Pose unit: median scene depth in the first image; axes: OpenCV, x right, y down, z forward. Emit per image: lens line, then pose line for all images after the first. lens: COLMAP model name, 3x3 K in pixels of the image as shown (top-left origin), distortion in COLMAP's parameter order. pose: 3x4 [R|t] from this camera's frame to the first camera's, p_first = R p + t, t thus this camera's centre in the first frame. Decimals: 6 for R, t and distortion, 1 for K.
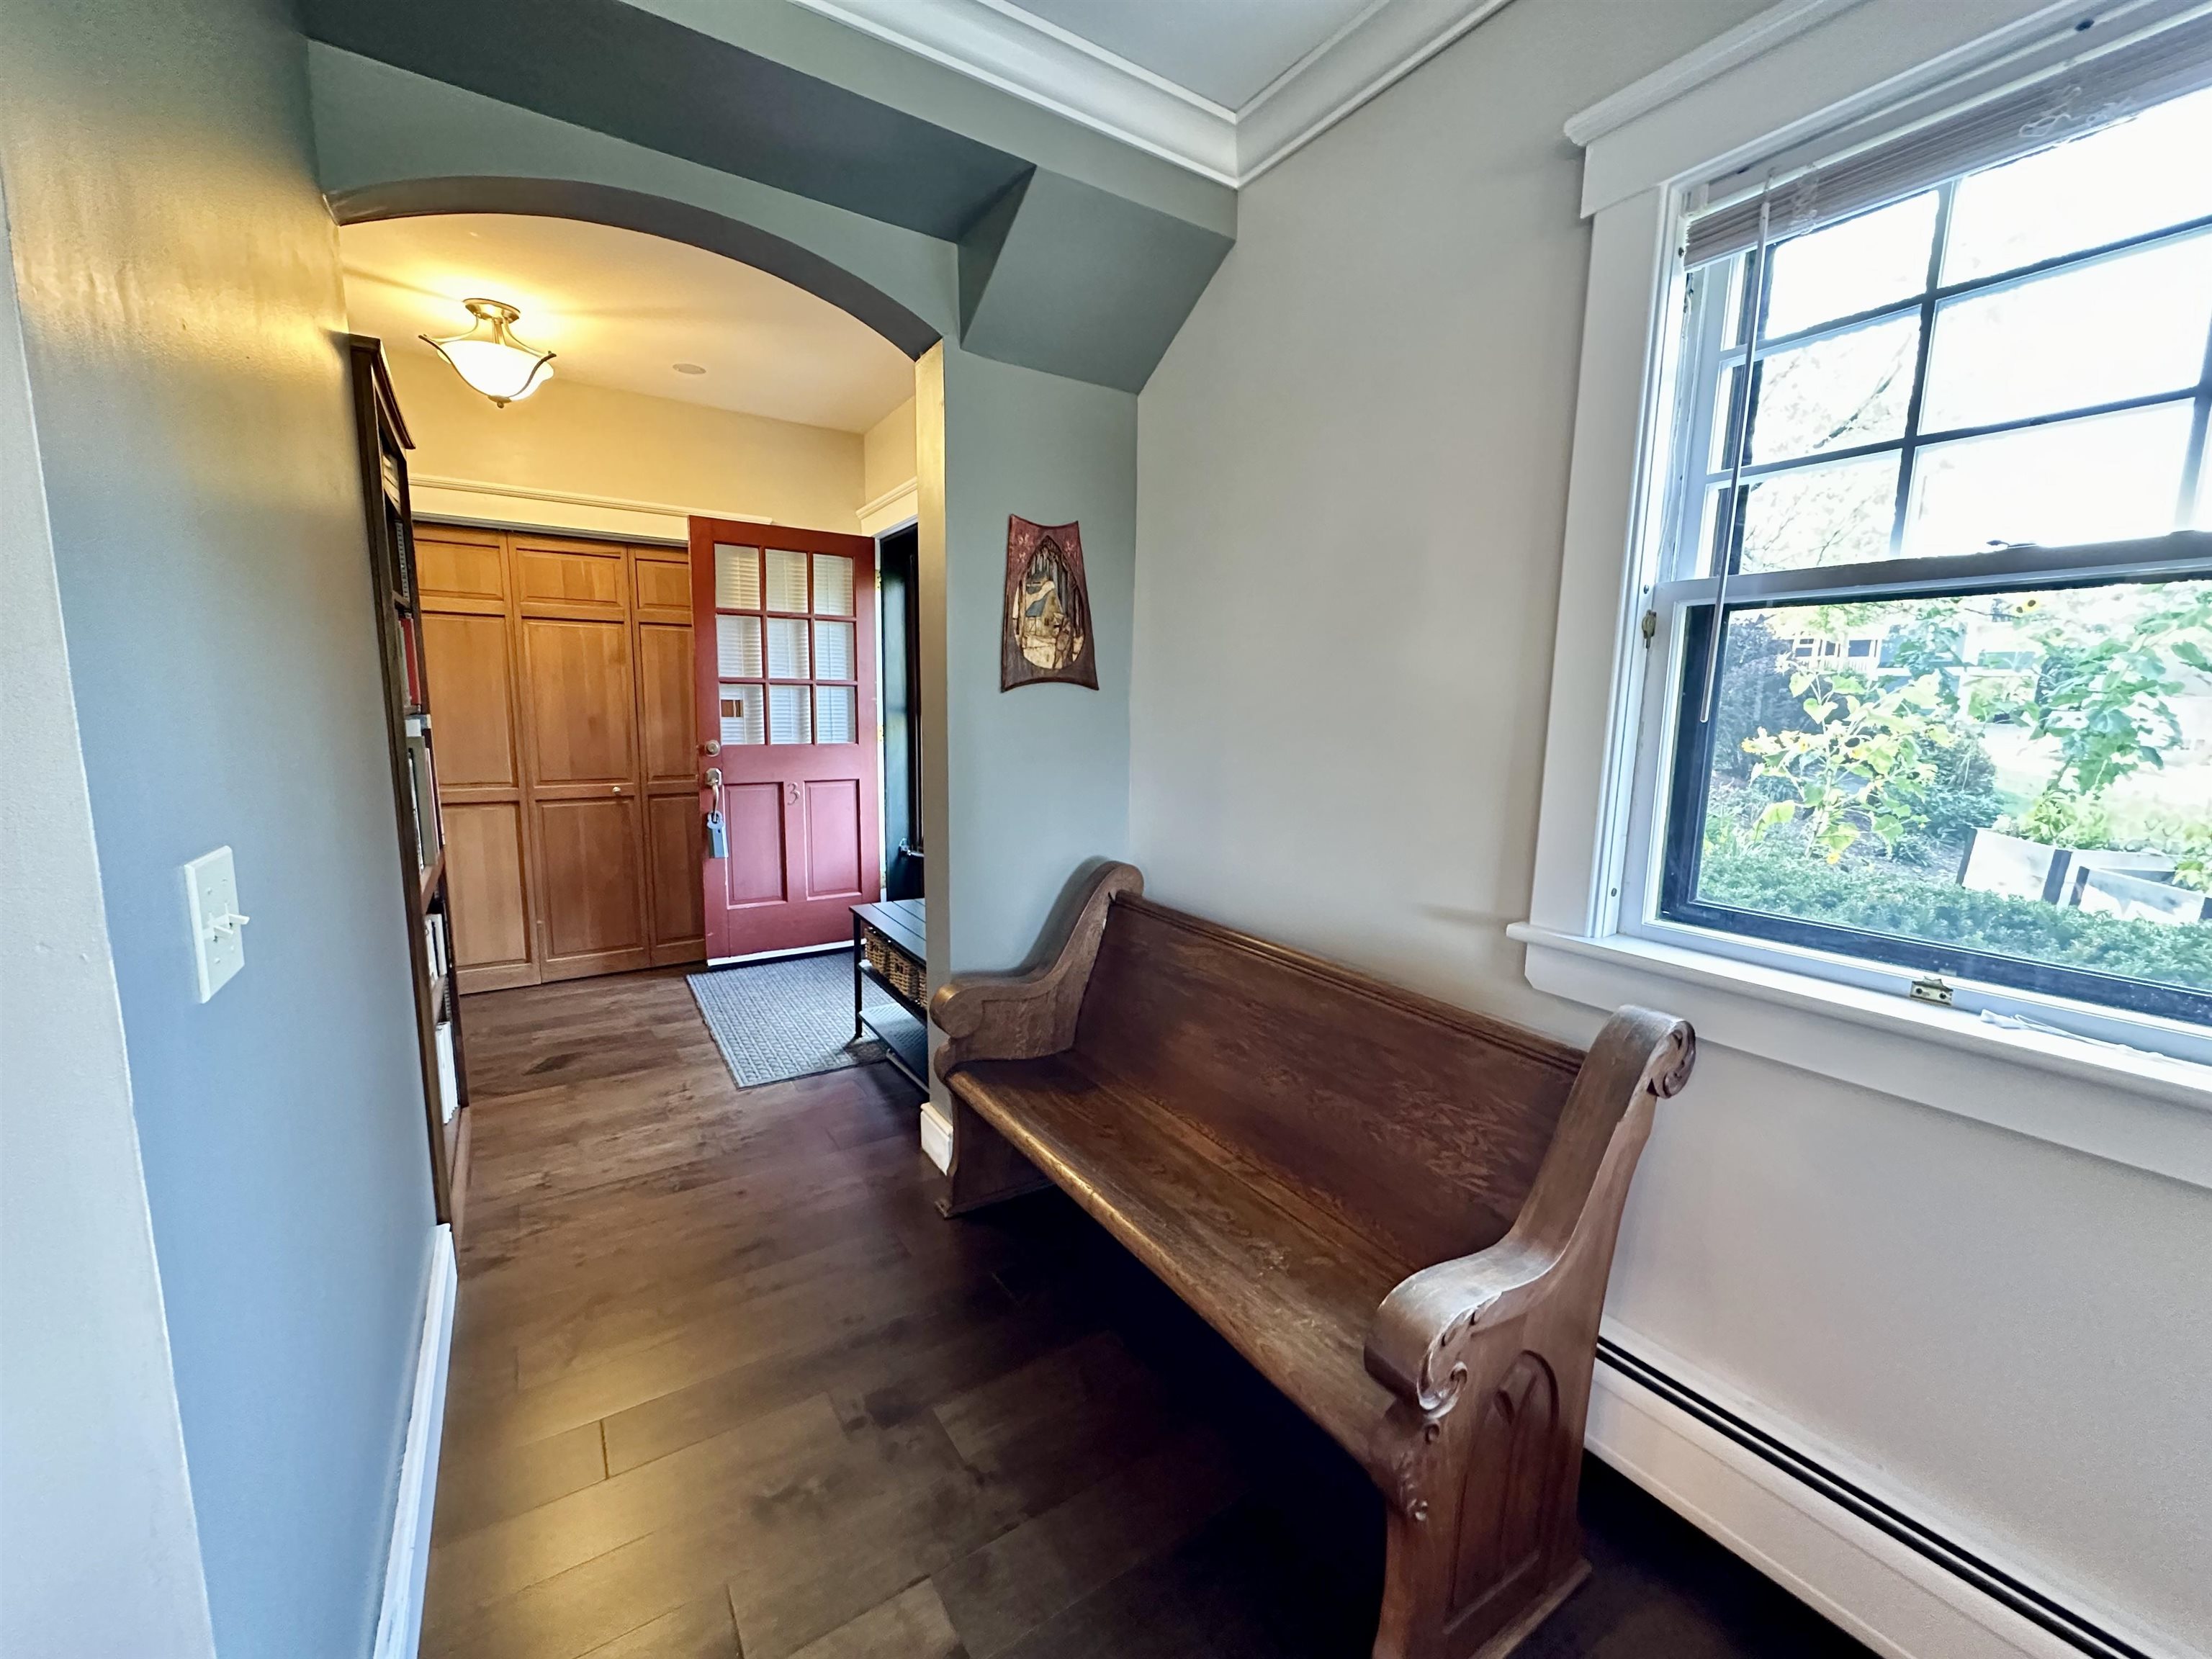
lens RADIAL K [[885.4, 0, 1106.0], [0, 885.4, 829.5], [0, 0, 1]] dist [-0.003478, 0.000747]
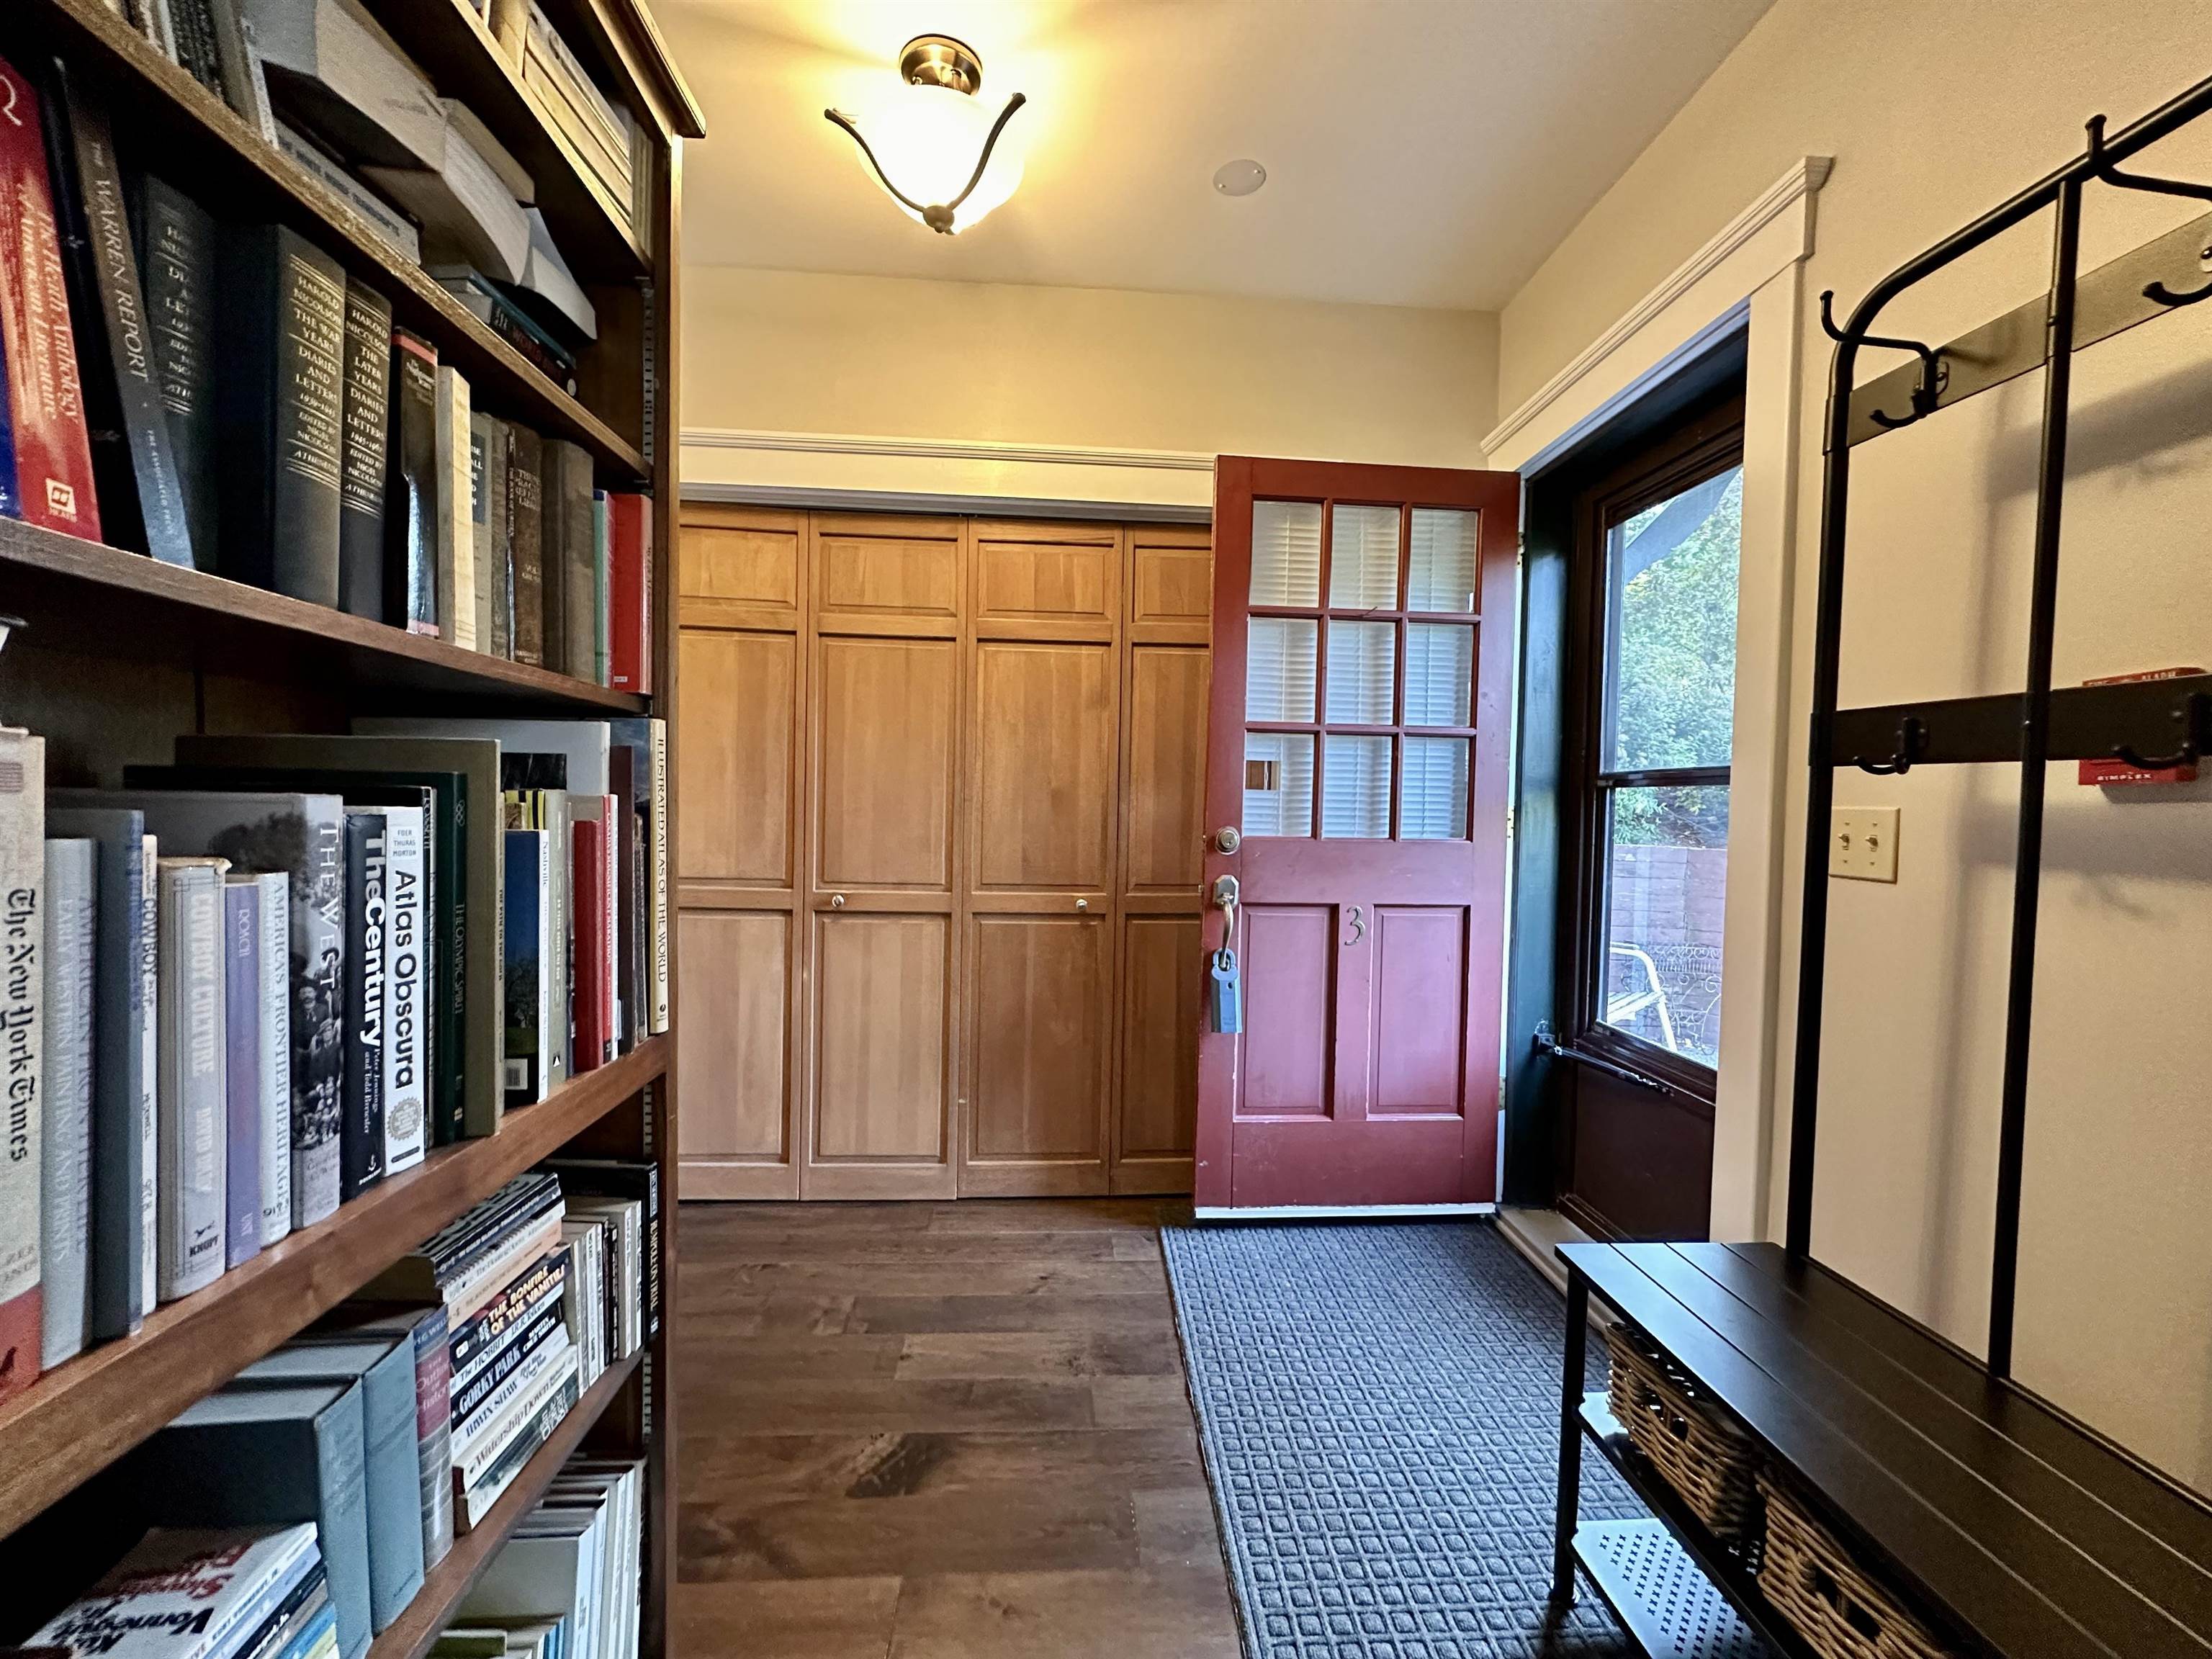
lens RADIAL K [[885.4, 0, 1106.0], [0, 885.4, 829.5], [0, 0, 1]] dist [-0.003478, 0.000747]
pose [[0.869758, 0.014572, -0.493263, -0.226753], [-0.076100, 0.991568, -0.104893, -0.031950], [0.487575, 0.128769, 0.863533, 0.455058]]
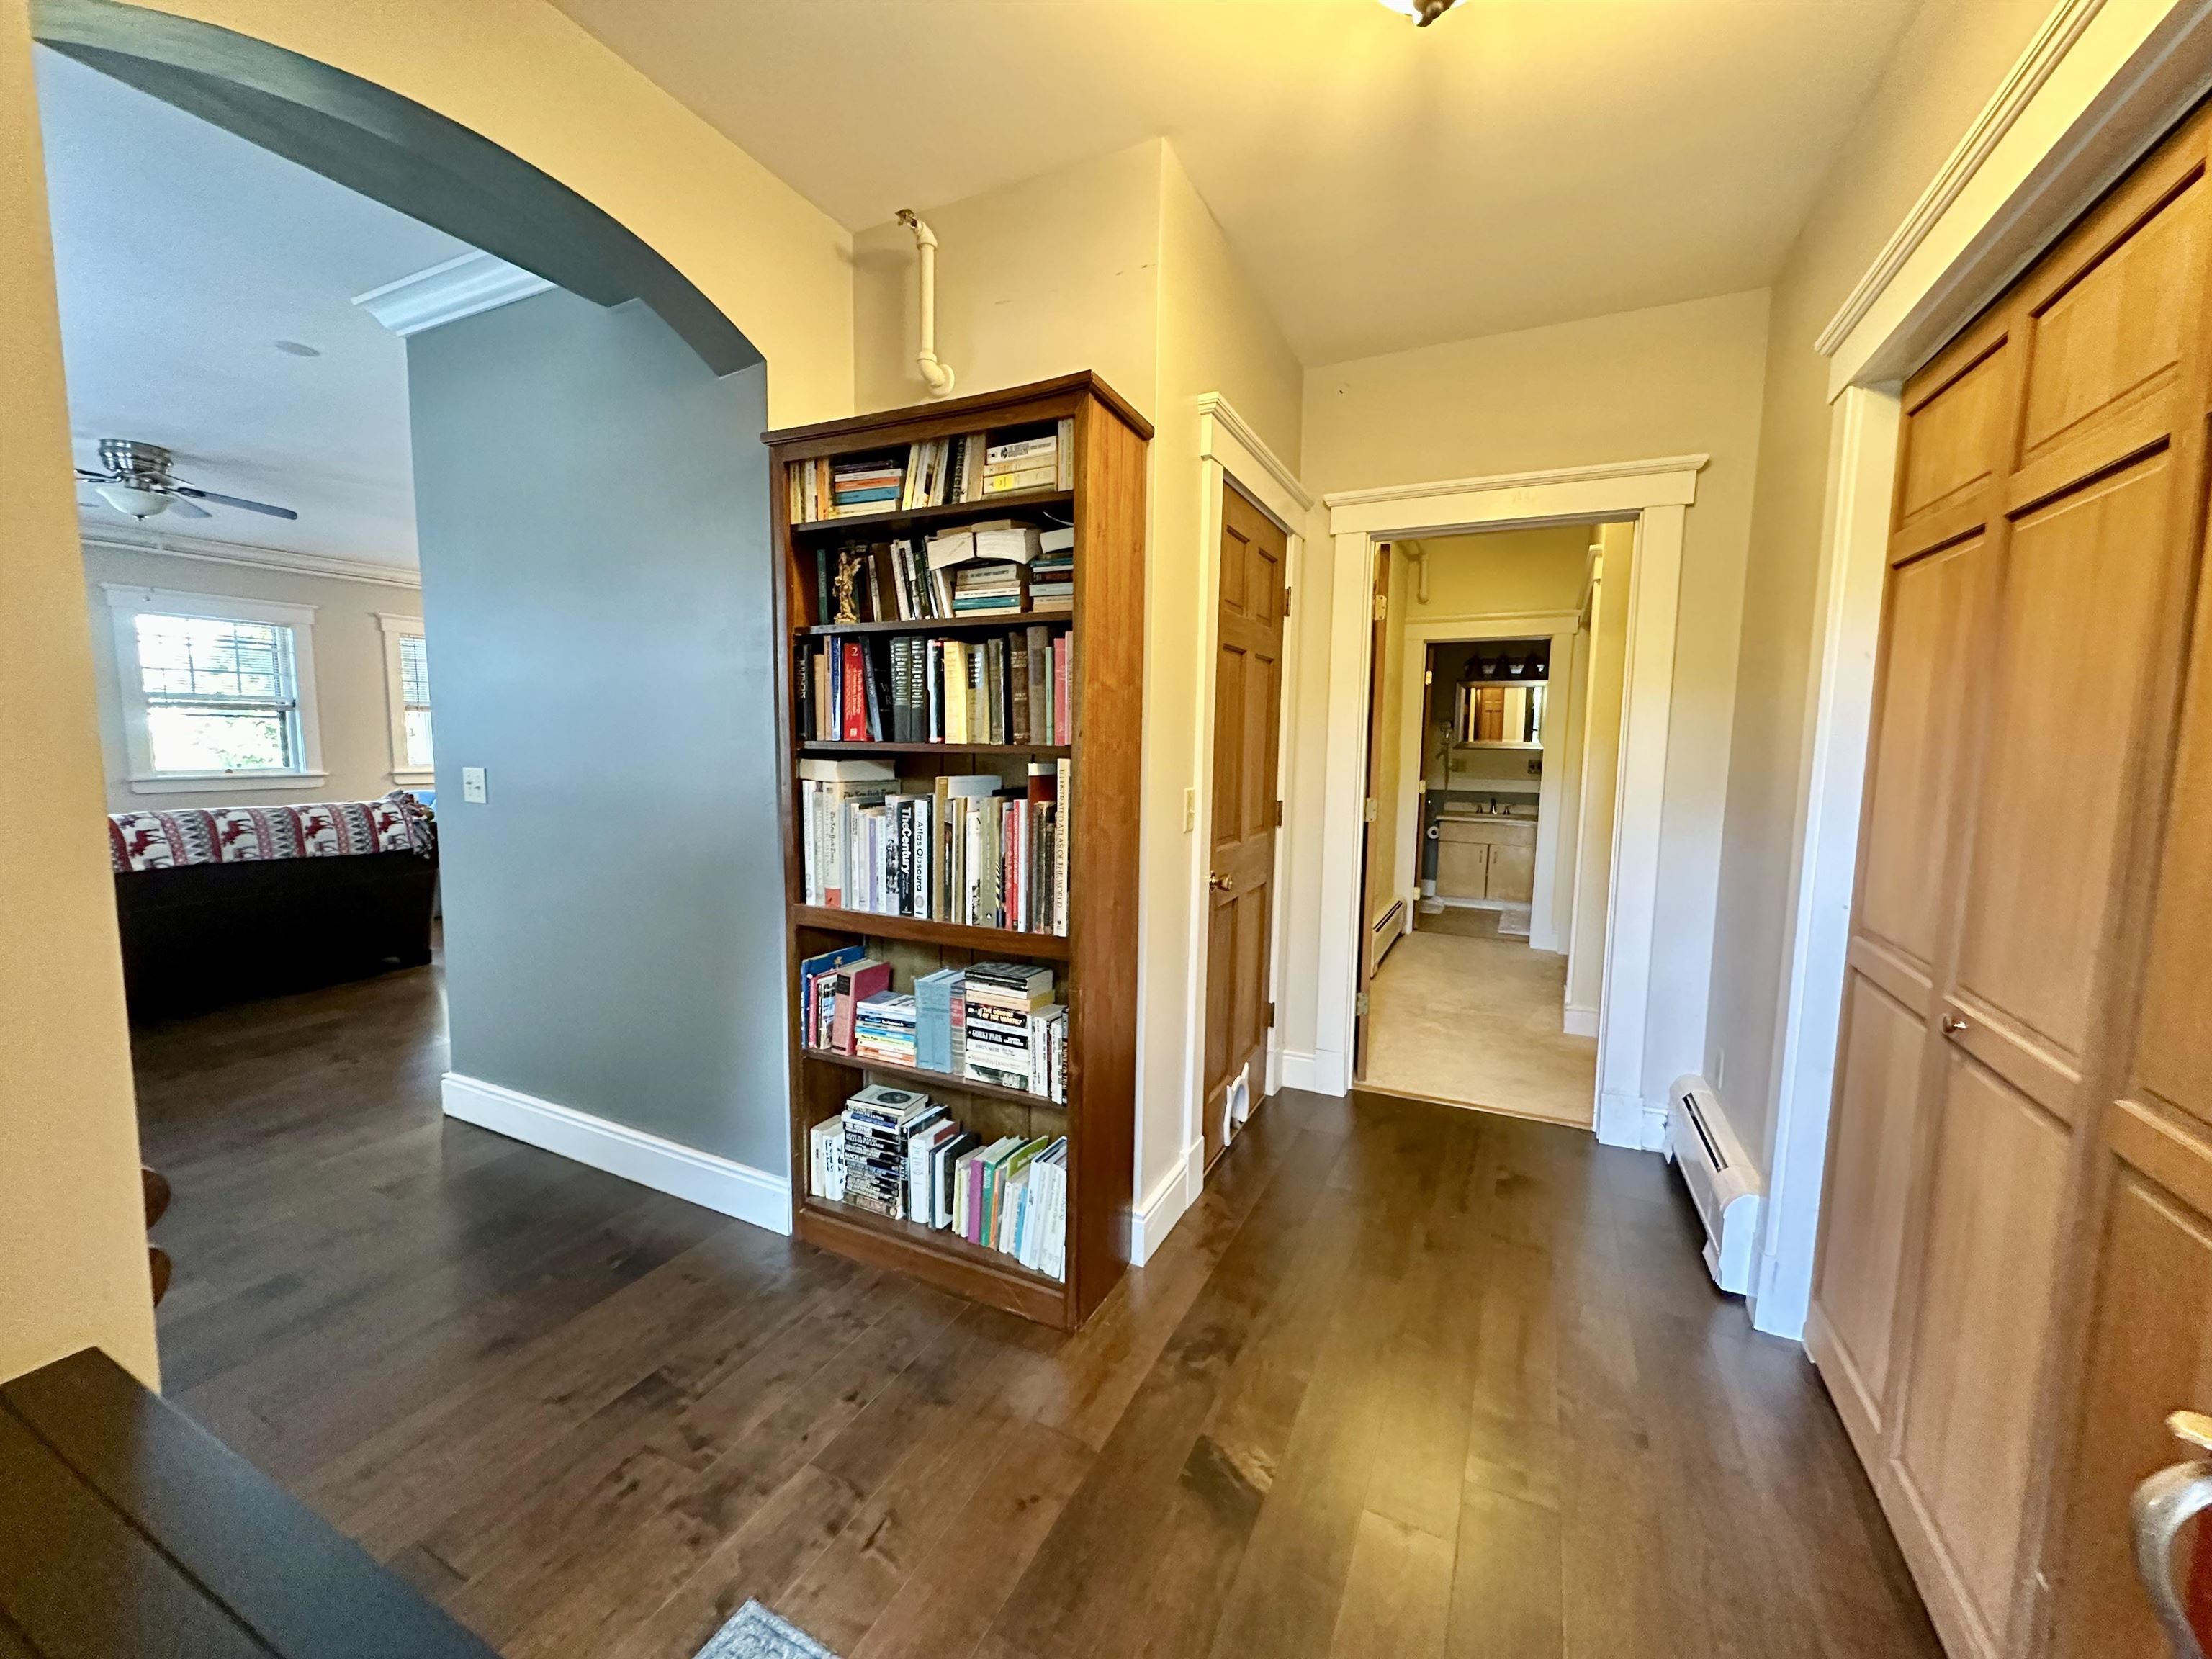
lens RADIAL K [[873.5, 0, 1106.0], [0, 873.5, 829.5], [0, 0, 1]] dist [-0.006052, 0.000038]
pose [[-0.863345, 0.026230, -0.503932, -0.261607], [-0.094851, 0.972412, 0.213114, -0.141457], [0.495620, 0.231789, -0.837039, 0.997917]]
